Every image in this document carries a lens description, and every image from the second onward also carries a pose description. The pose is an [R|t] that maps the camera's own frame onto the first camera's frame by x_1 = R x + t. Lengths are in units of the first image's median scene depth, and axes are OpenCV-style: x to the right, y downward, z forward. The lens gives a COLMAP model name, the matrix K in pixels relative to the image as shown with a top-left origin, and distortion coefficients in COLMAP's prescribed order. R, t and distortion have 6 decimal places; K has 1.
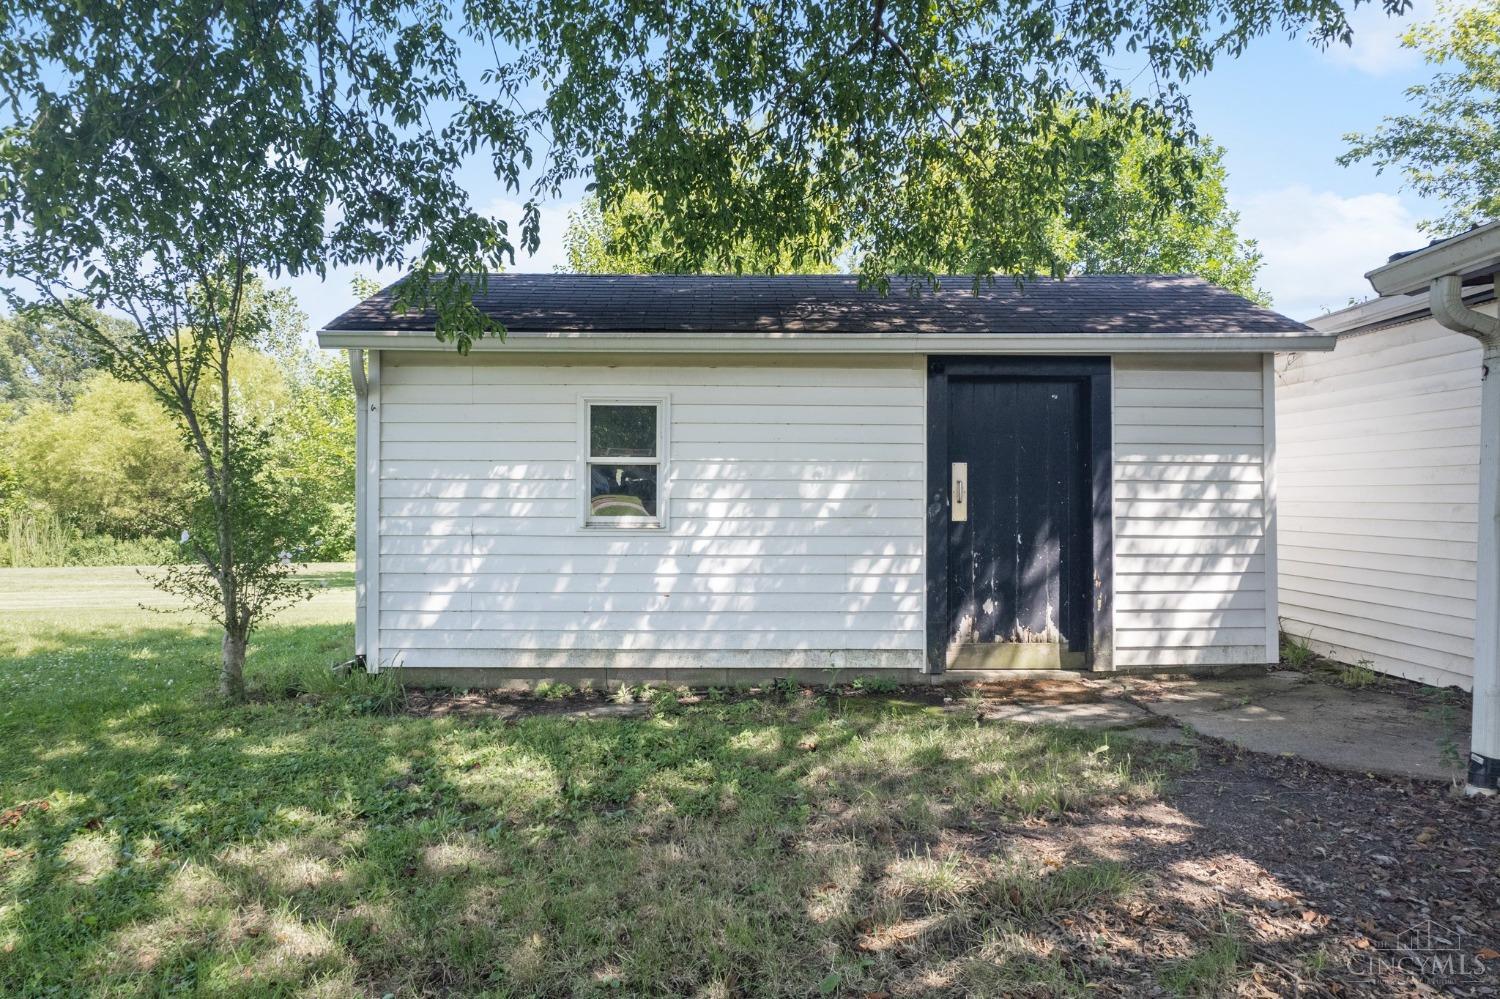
lens RADIAL K [[950.3, 0, 750.0], [0, 950.3, 499.5], [0, 0, 1]] dist [-0.073812, 0.080337]
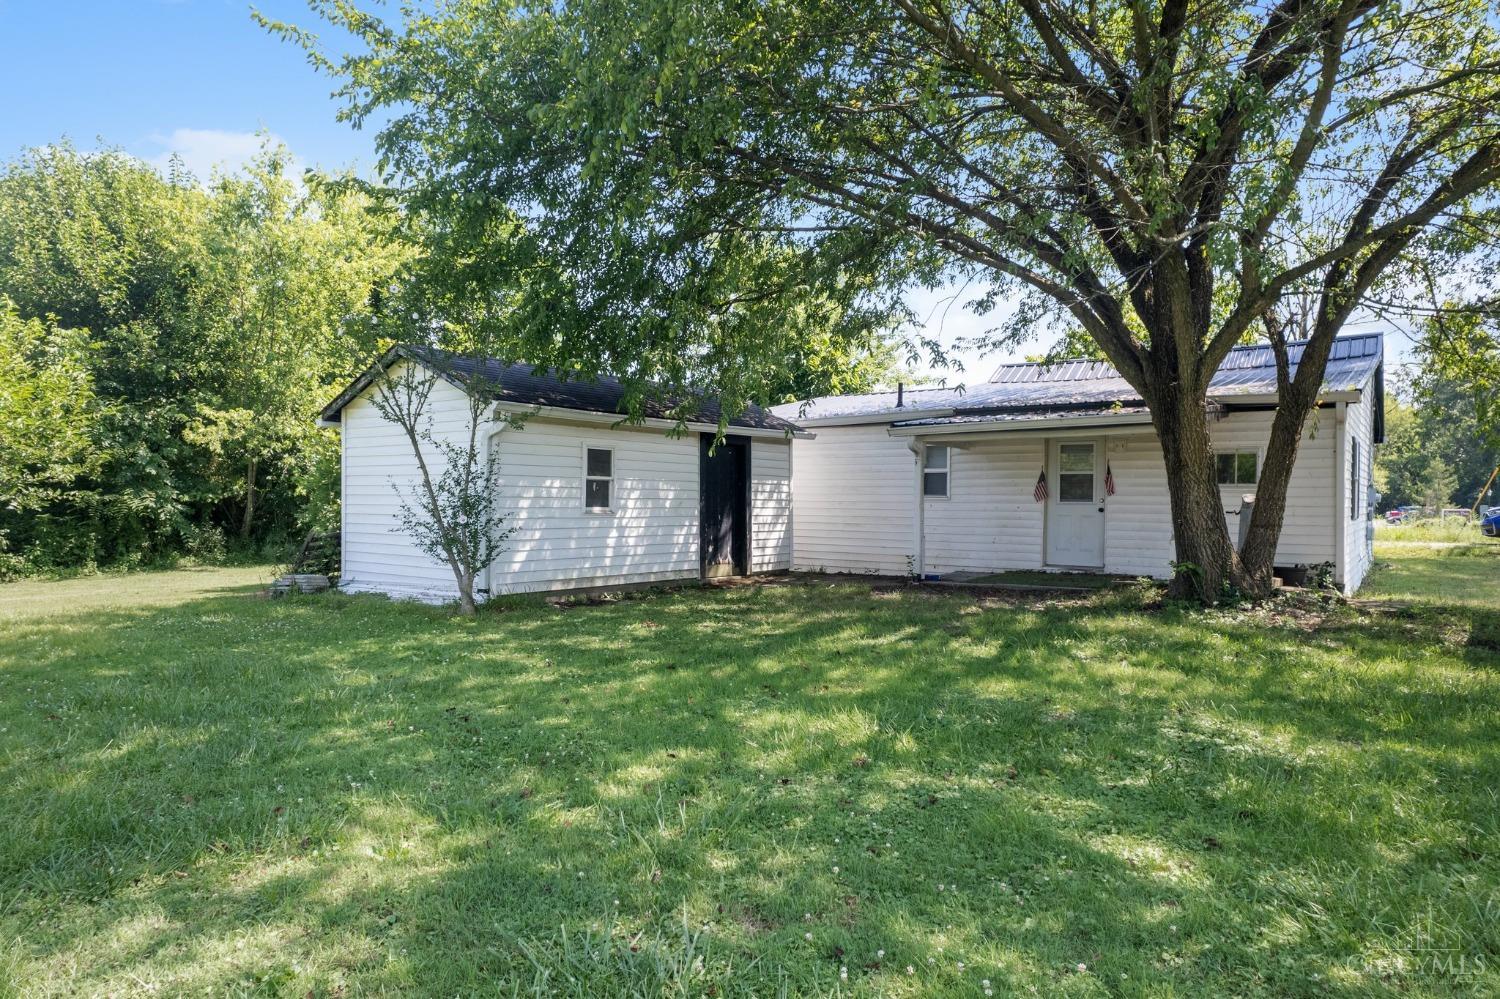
lens RADIAL K [[950.3, 0, 750.0], [0, 950.3, 499.5], [0, 0, 1]] dist [-0.073812, 0.080337]
pose [[0.618551, 0.002005, 0.785742, -1.439789], [-0.007062, 0.999971, 0.003007, -0.005849], [-0.785713, -0.007409, 0.618547, -0.424033]]
